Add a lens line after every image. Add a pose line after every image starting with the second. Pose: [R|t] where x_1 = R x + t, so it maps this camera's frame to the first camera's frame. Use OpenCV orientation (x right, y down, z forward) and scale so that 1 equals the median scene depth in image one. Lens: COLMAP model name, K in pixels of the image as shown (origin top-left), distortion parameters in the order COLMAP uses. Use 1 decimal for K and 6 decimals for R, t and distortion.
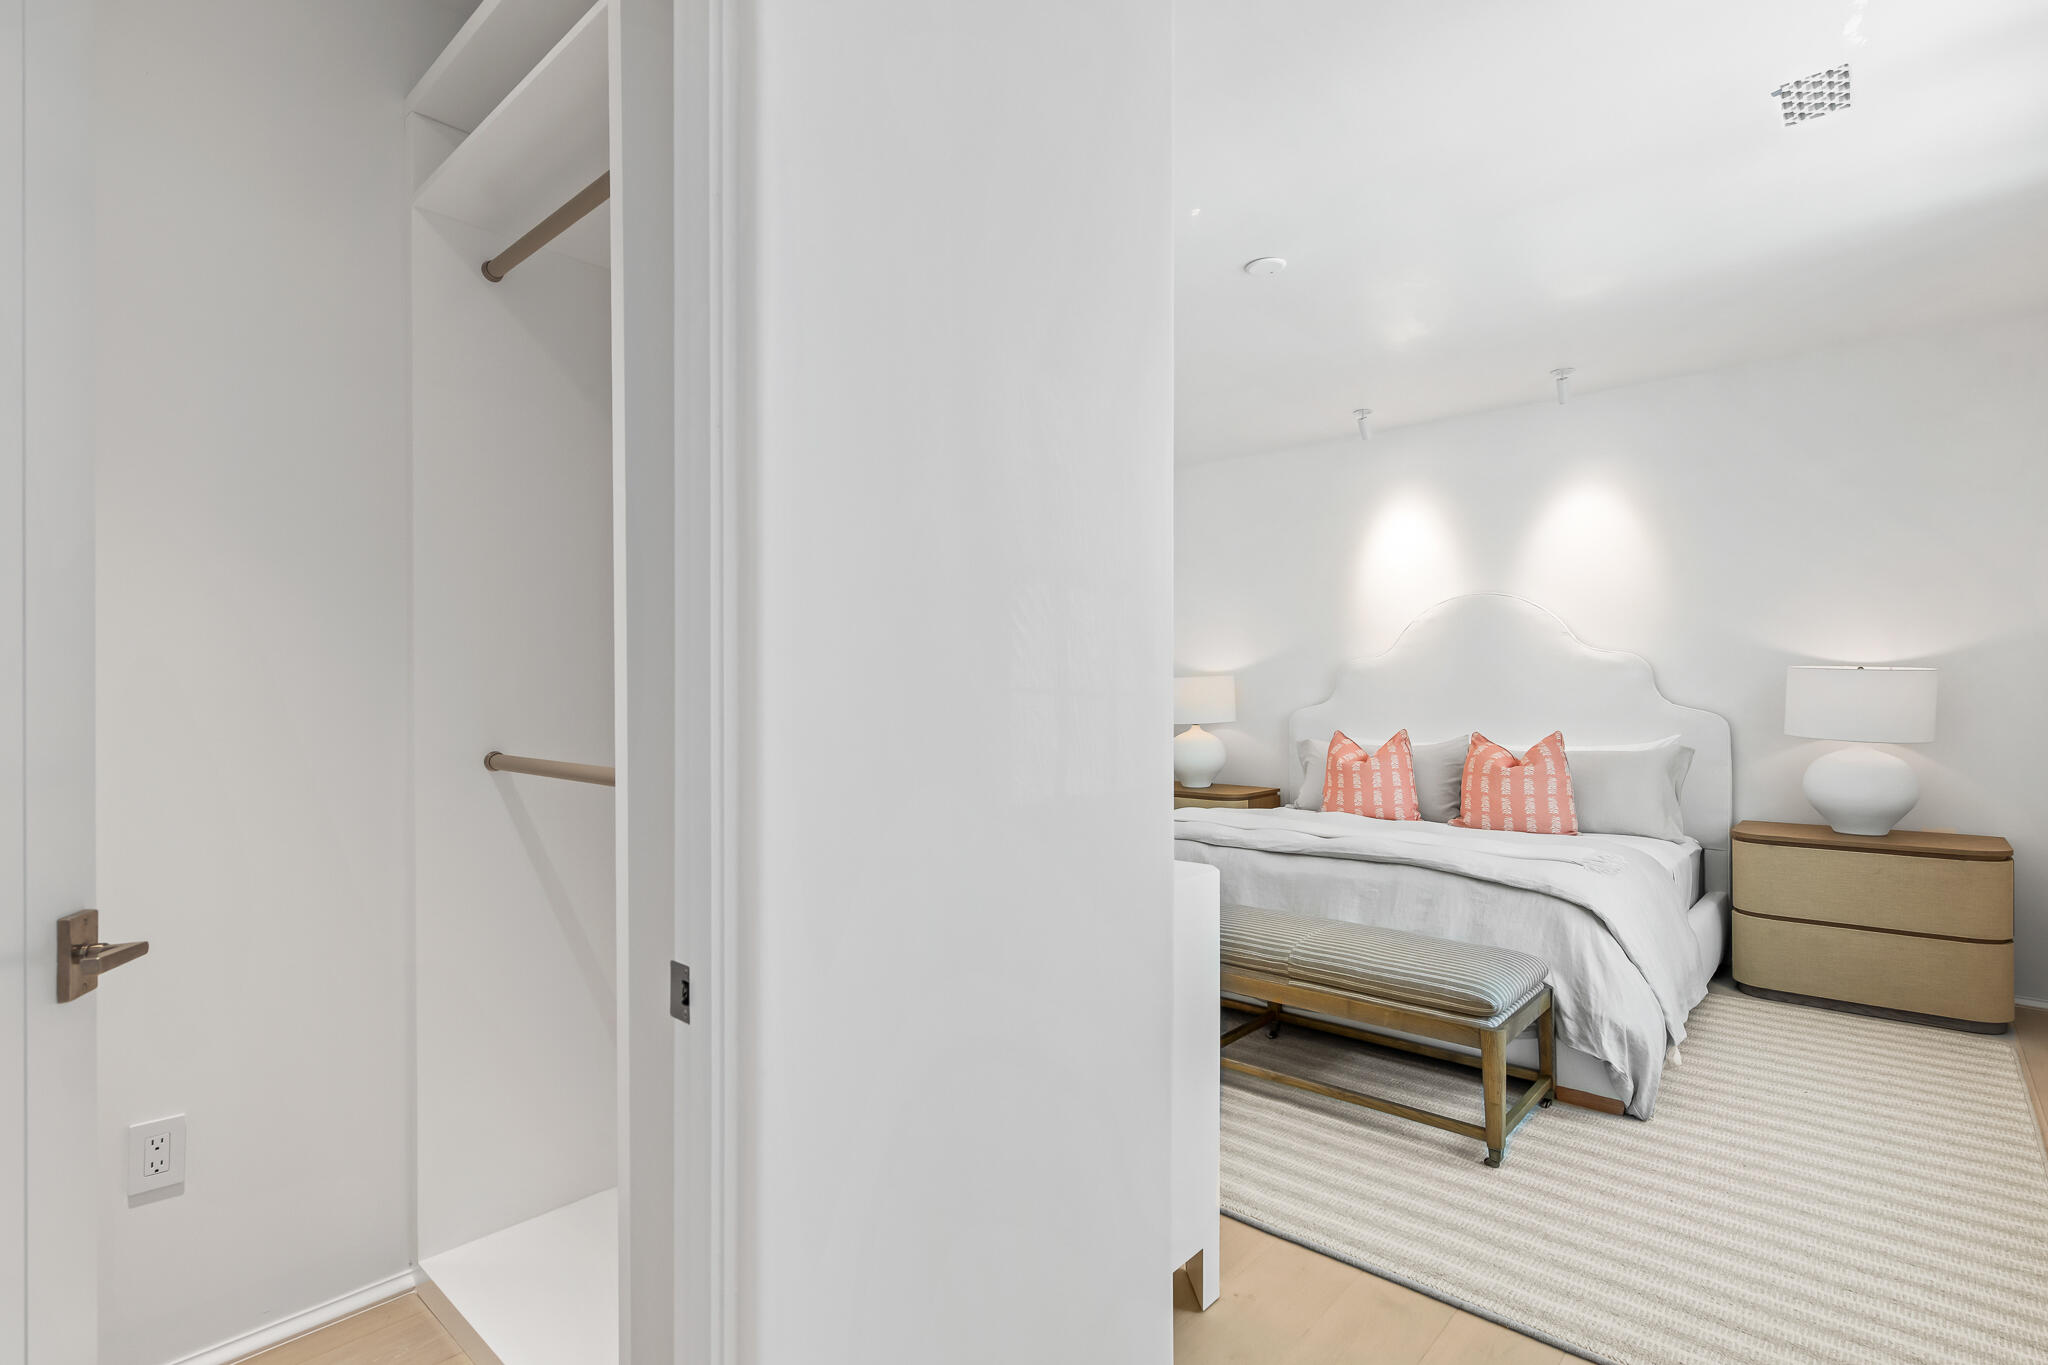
lens RADIAL K [[975.0, 0, 1019.5], [0, 975.0, 693.1], [0, 0, 1]] dist [-0.002831, 0.000669]
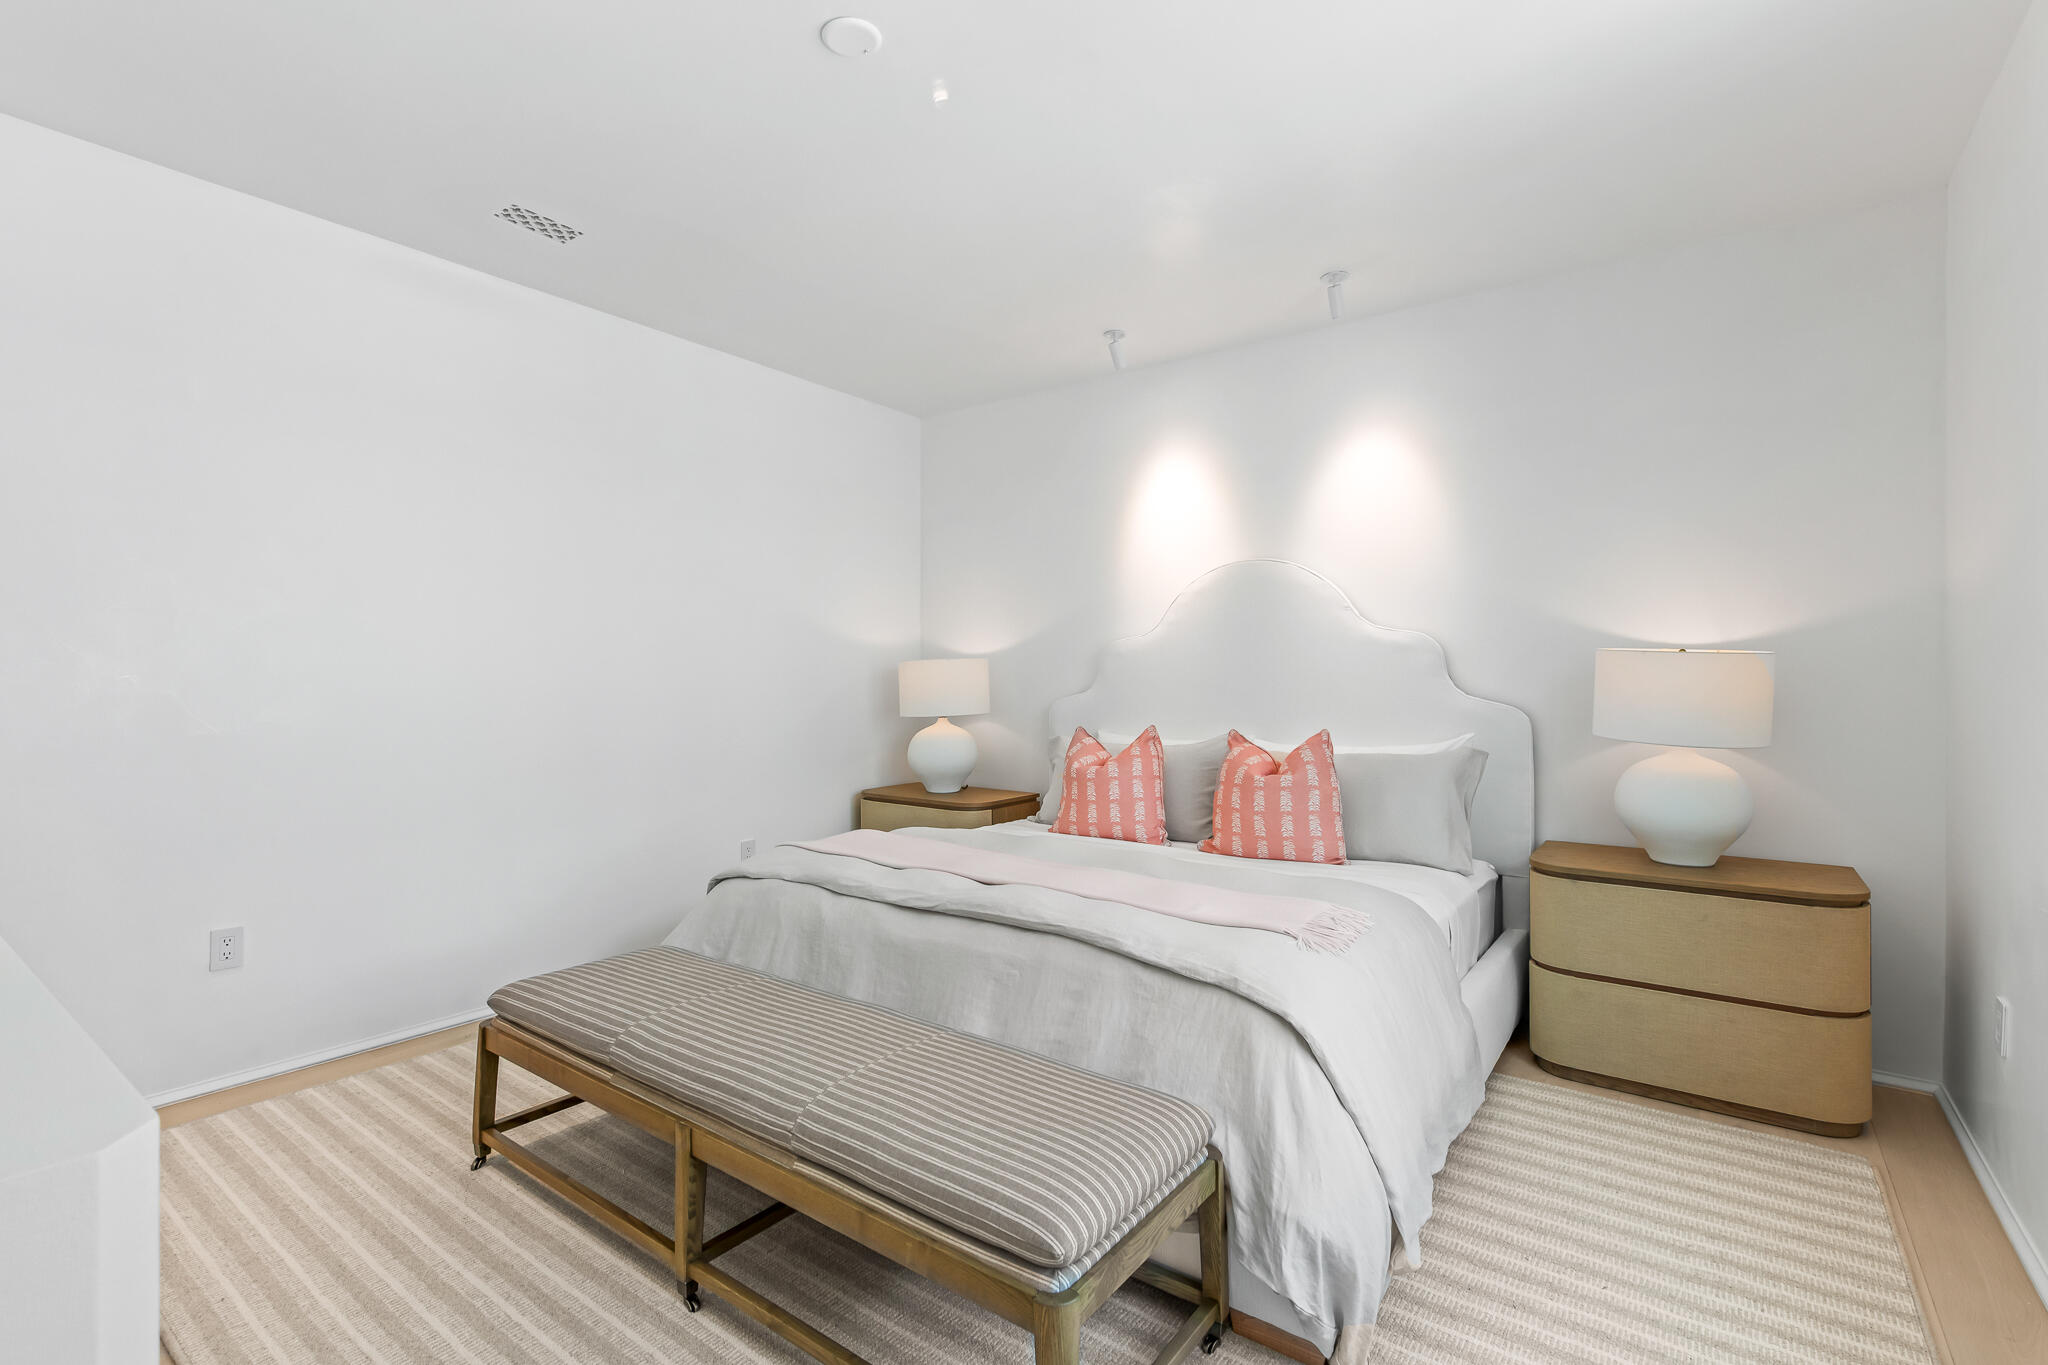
lens RADIAL K [[926.4, 0, 1029.4], [0, 926.4, 674.0], [0, 0, 1]] dist [-0.000284, -0.001021]
pose [[0.995216, 0.004822, 0.097578, 0.263803], [-0.004292, 0.999975, -0.005641, -0.000529], [-0.097602, 0.005195, 0.995212, 0.304598]]
